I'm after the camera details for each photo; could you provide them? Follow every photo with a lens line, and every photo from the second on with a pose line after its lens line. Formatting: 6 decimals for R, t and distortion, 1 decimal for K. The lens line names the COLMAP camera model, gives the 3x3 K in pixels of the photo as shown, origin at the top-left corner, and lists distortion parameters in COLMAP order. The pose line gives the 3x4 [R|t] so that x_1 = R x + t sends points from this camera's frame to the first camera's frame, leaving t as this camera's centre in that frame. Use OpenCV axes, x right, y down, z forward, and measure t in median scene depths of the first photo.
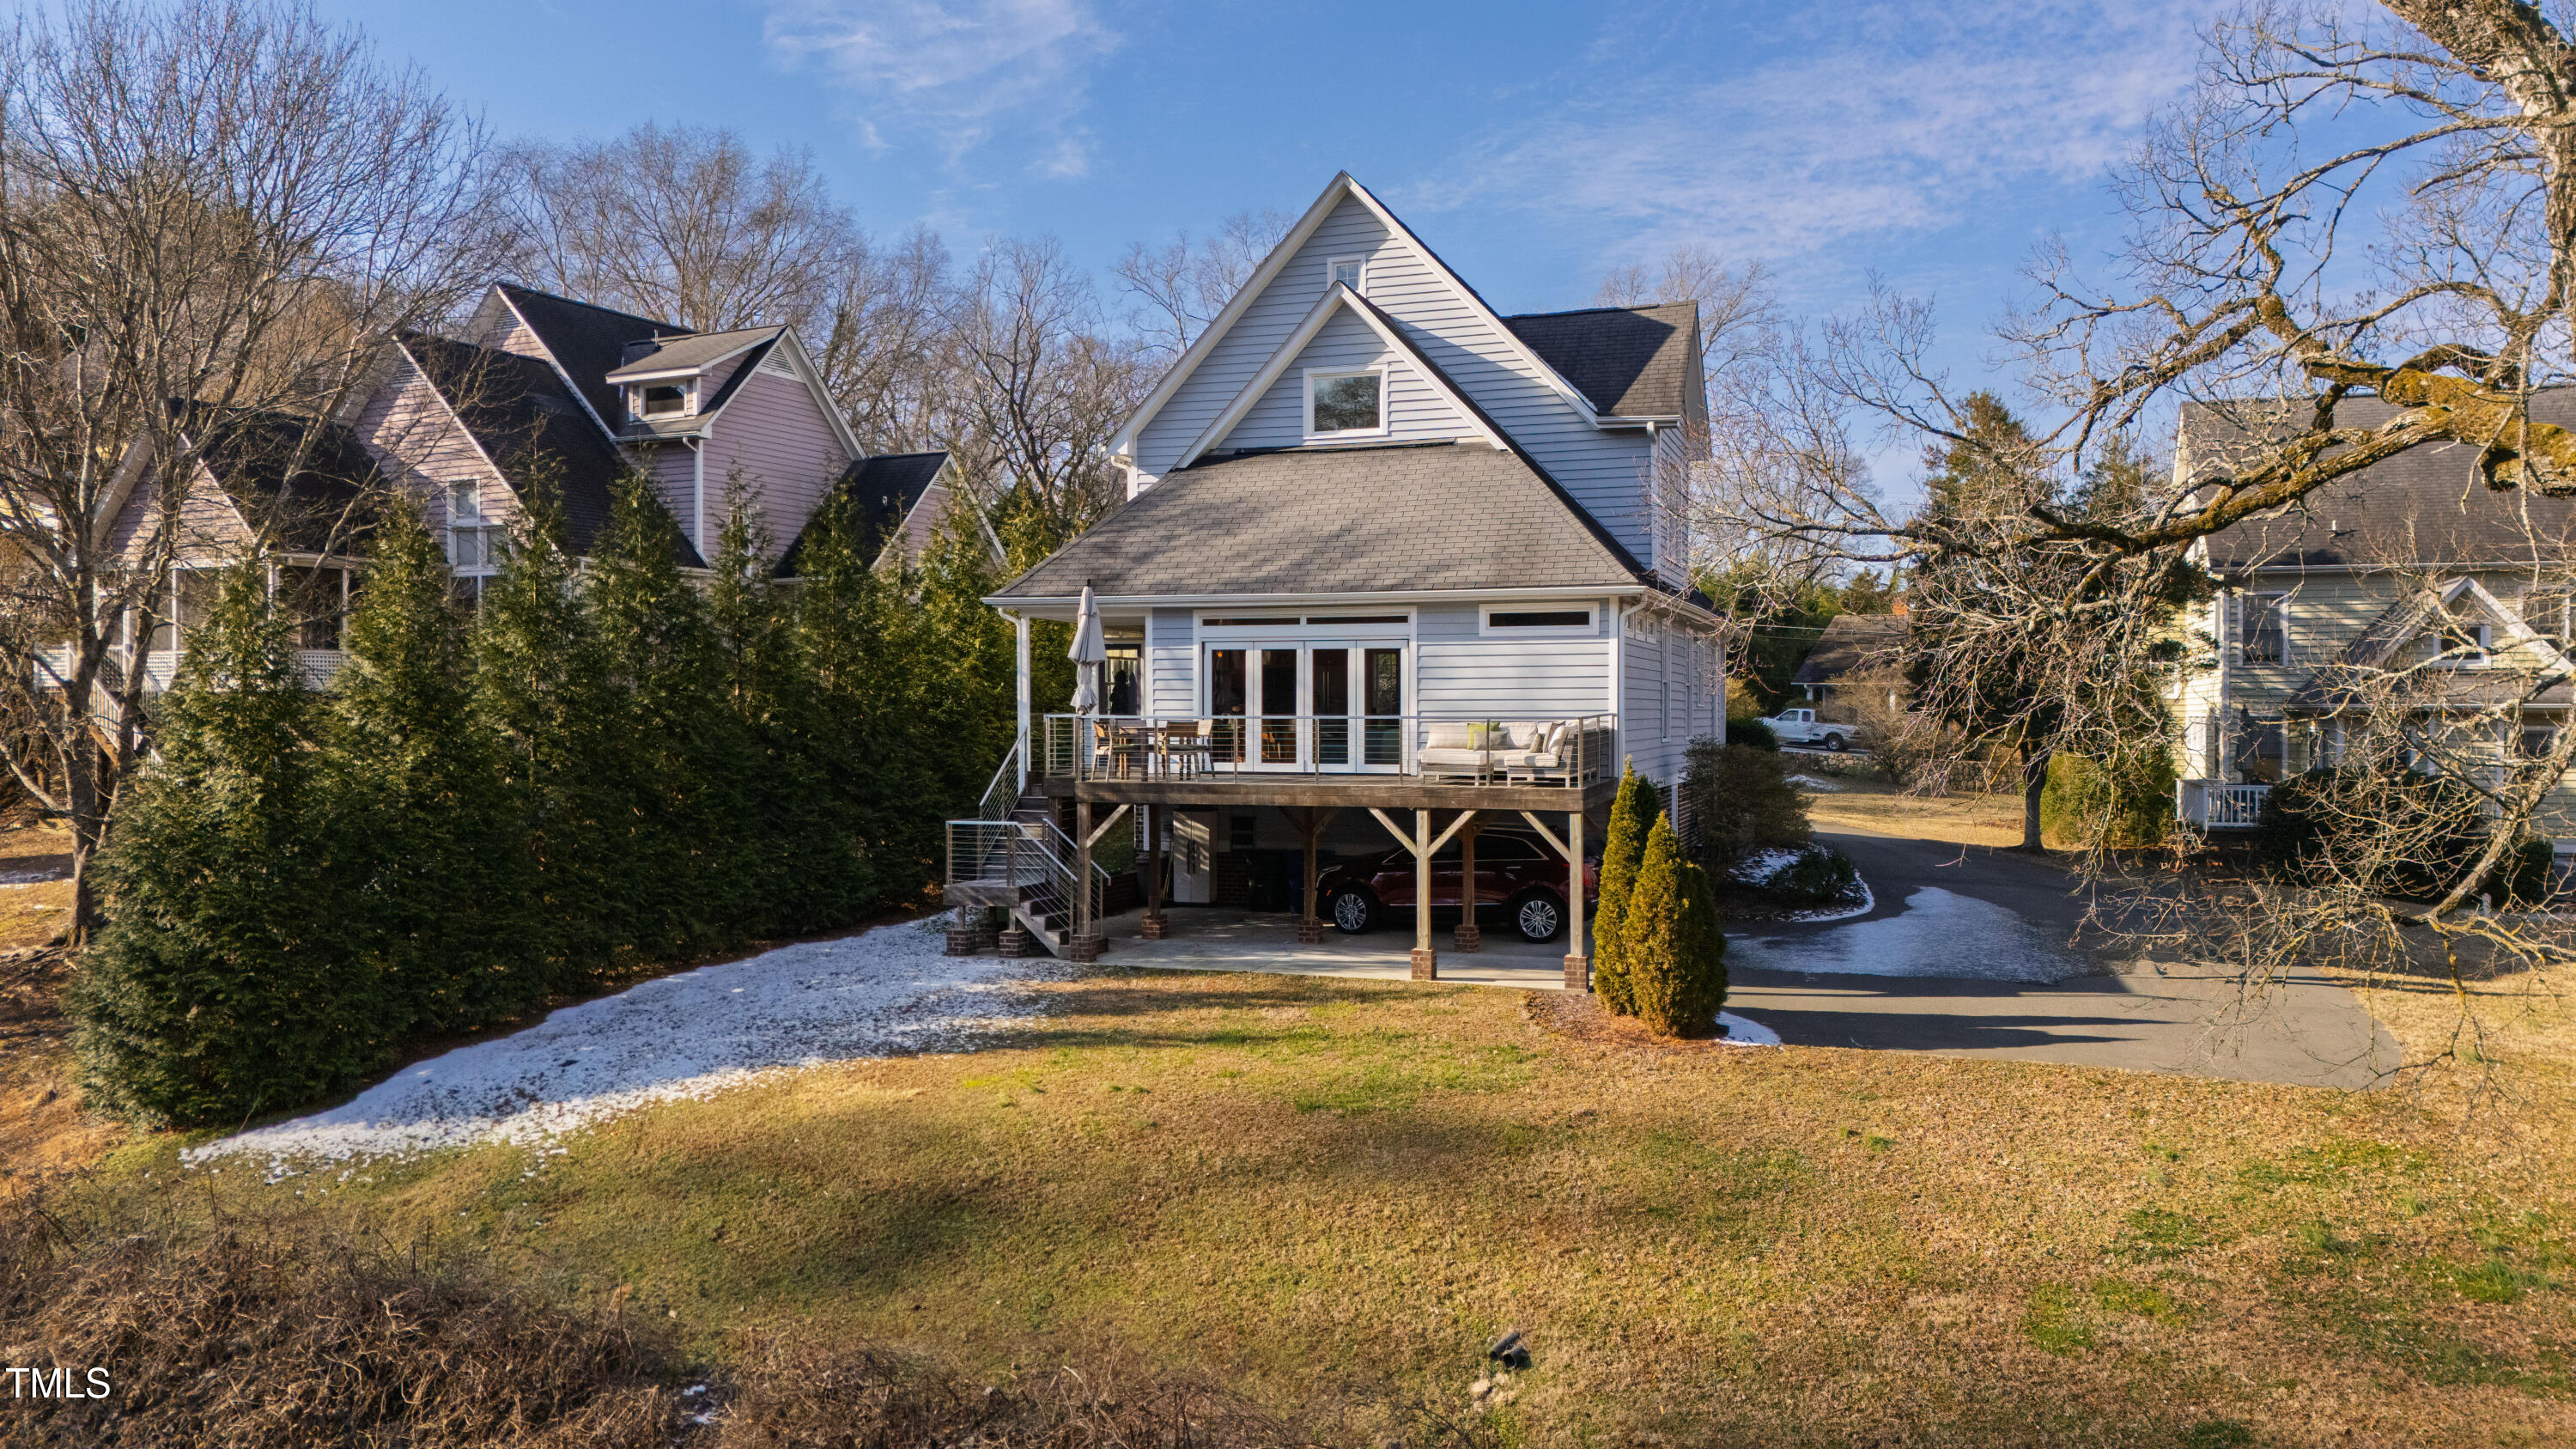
lens RADIAL K [[1886.1, 0, 1286.4], [0, 1886.1, 716.9], [0, 0, 1]] dist [0.051096, -0.041147]
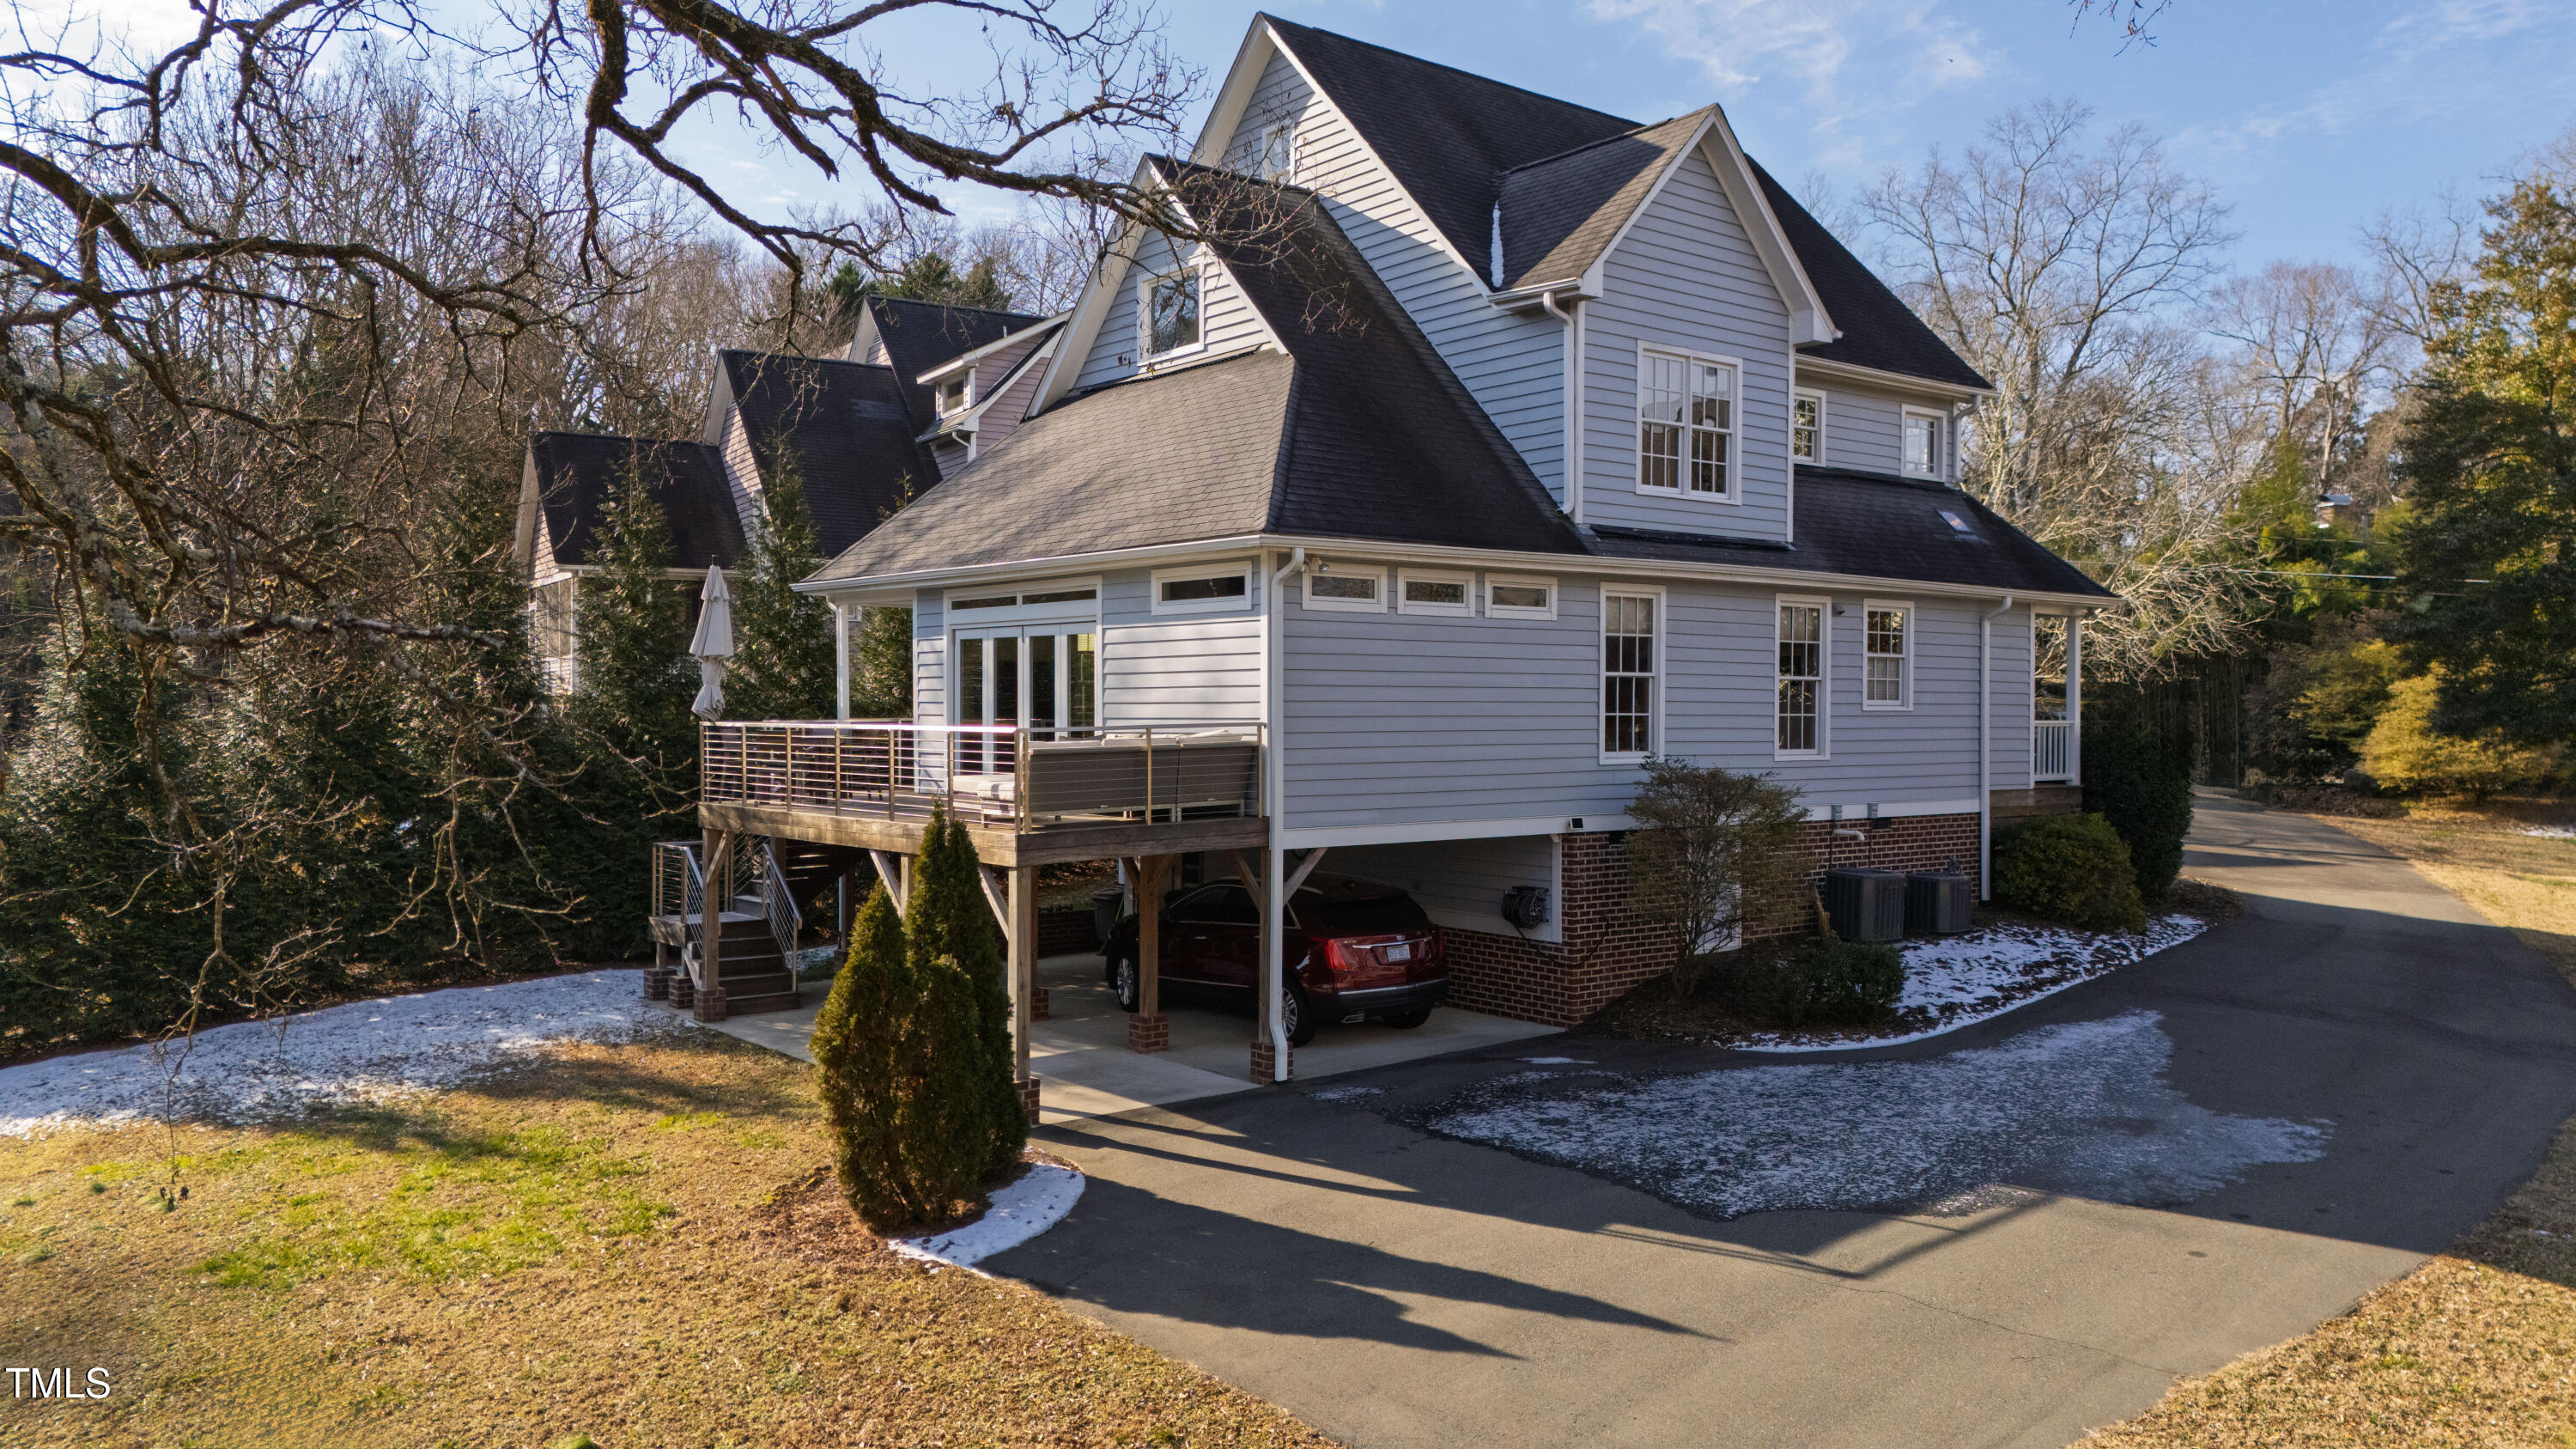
lens RADIAL K [[1886.1, 0, 1303.9], [0, 1886.1, 732.6], [0, 0, 1]] dist [0.051096, -0.041147]
pose [[0.849859, 0.010974, -0.526895, 0.514606], [-0.008294, 0.999938, 0.007449, -0.003542], [0.526944, -0.001961, 0.849898, 0.405003]]
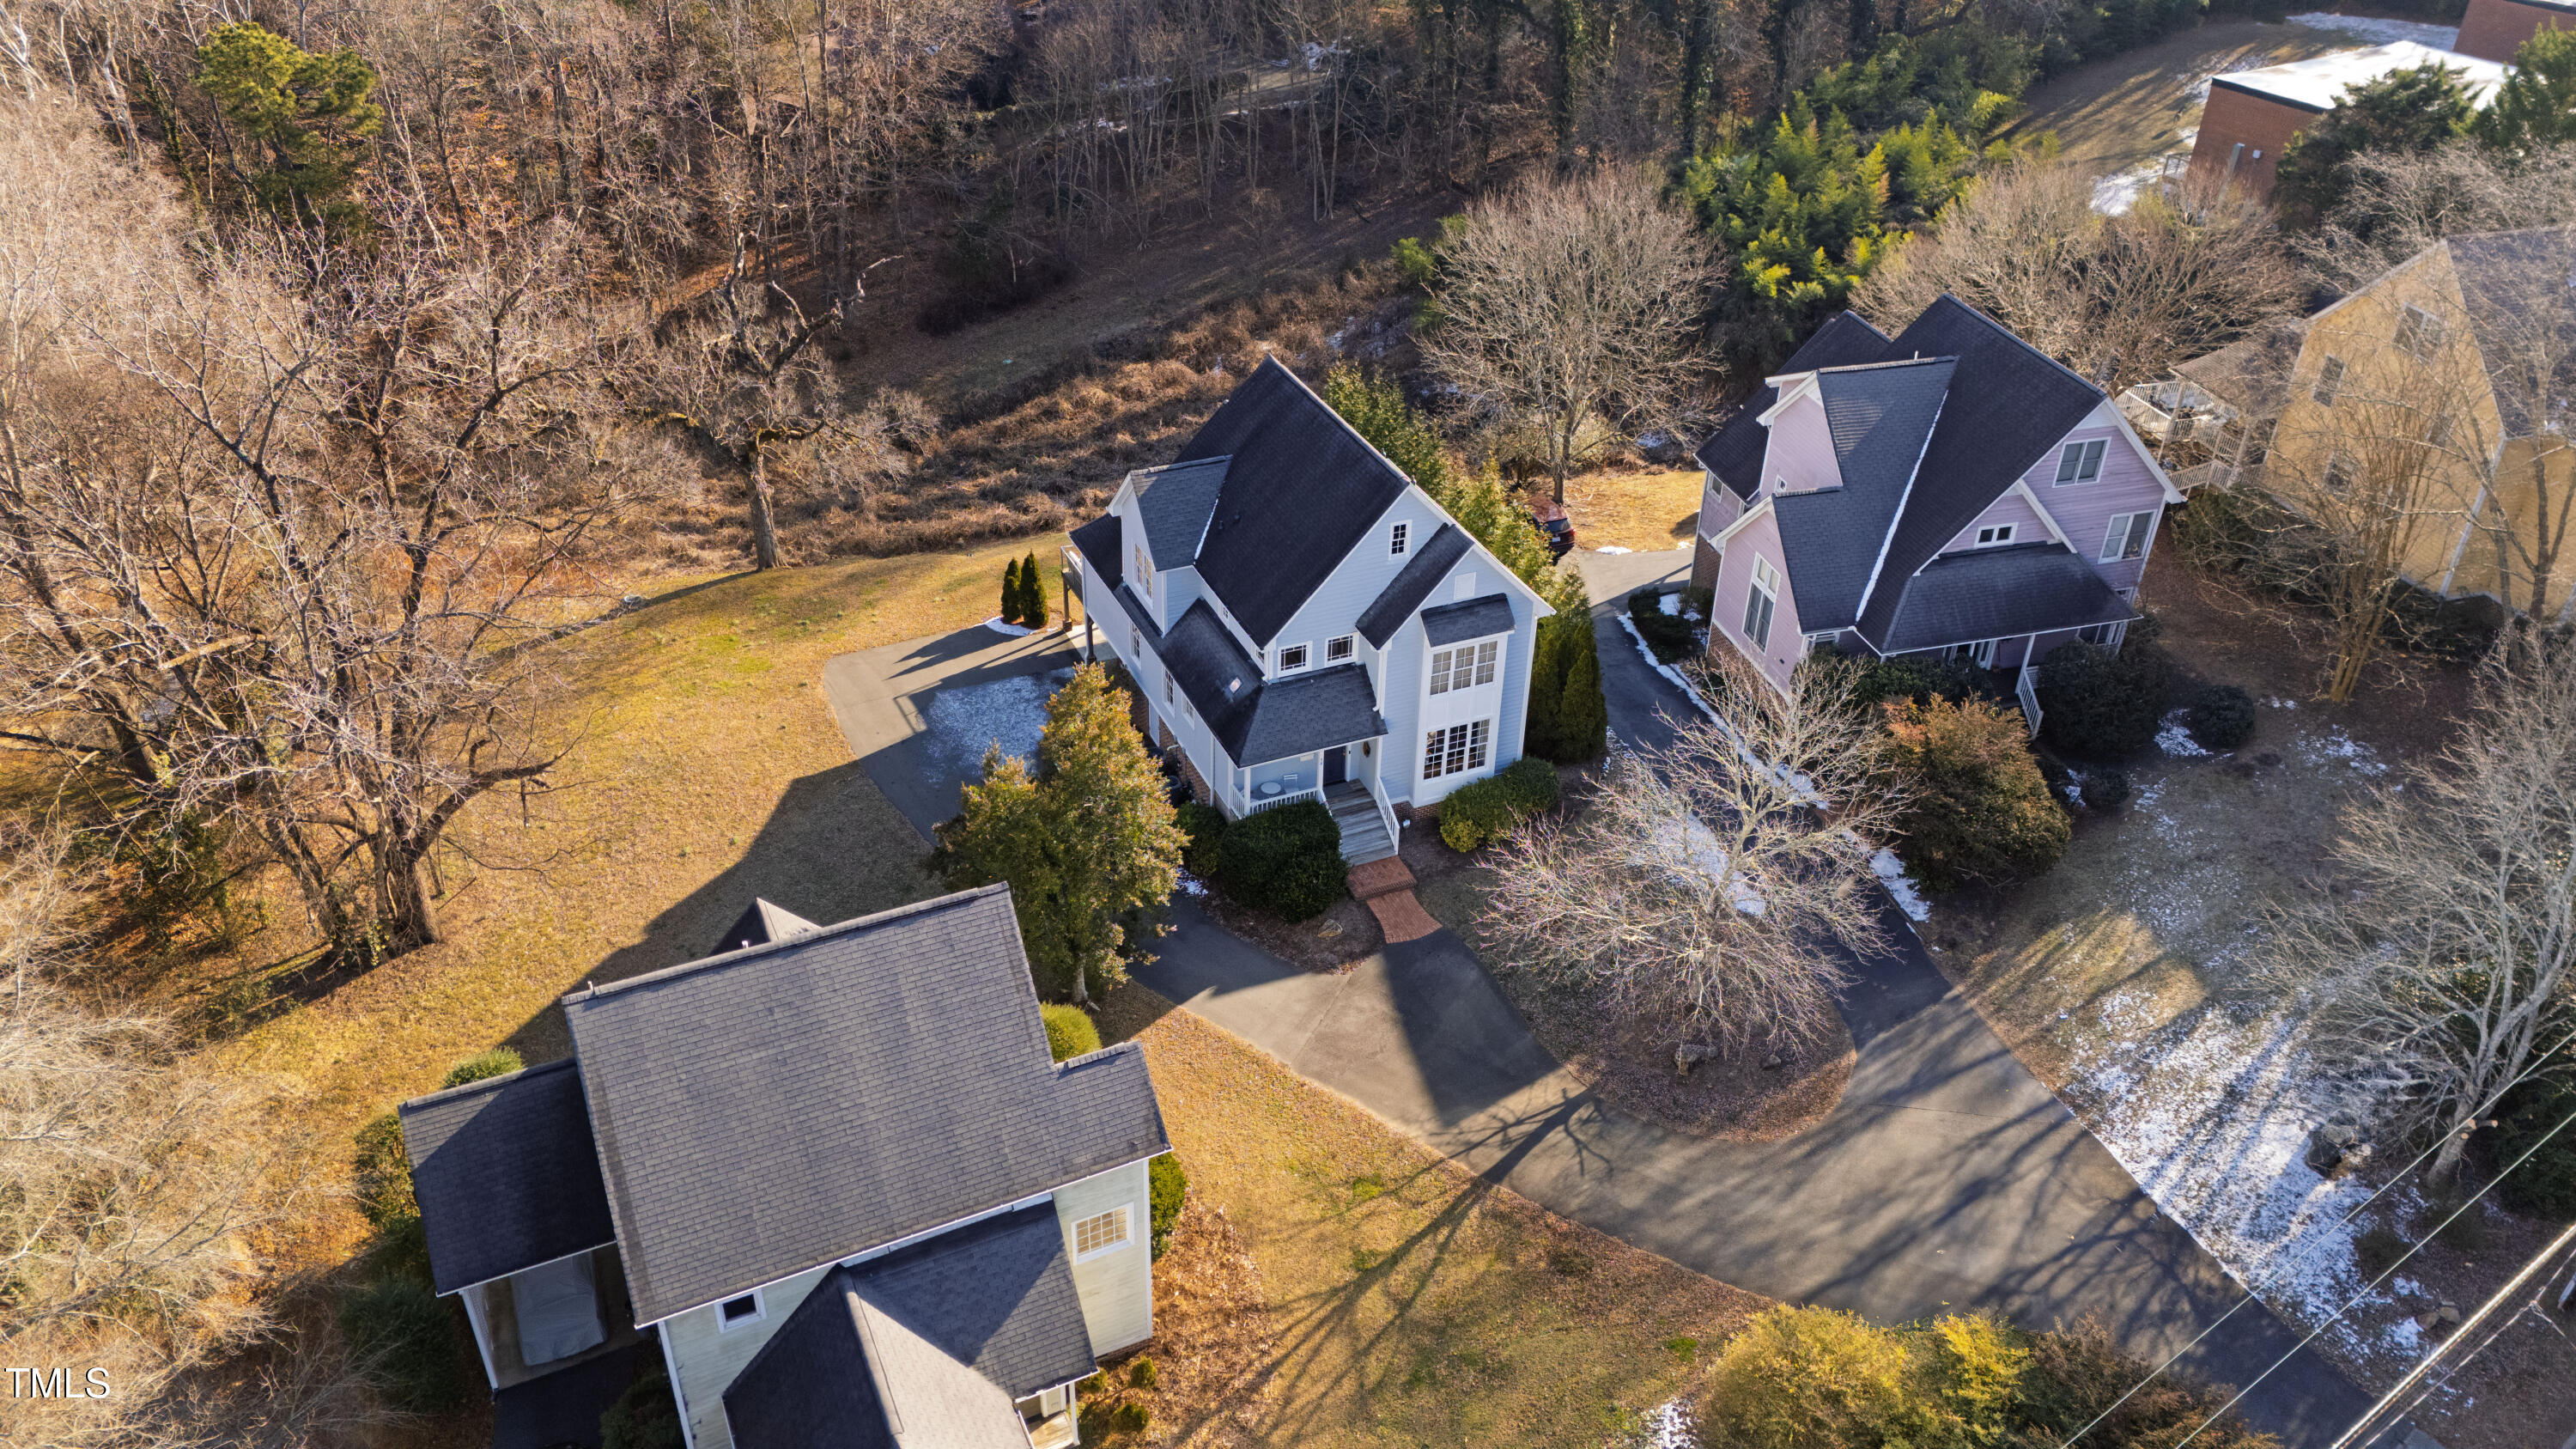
lens RADIAL K [[1886.1, 0, 1286.6], [0, 1886.1, 720.7], [0, 0, 1]] dist [0.051096, -0.041147]
pose [[-0.736701, 0.359783, -0.572562, 1.401780], [-0.014980, 0.837821, 0.545739, -1.157476], [0.676052, 0.410624, -0.611834, 2.645596]]
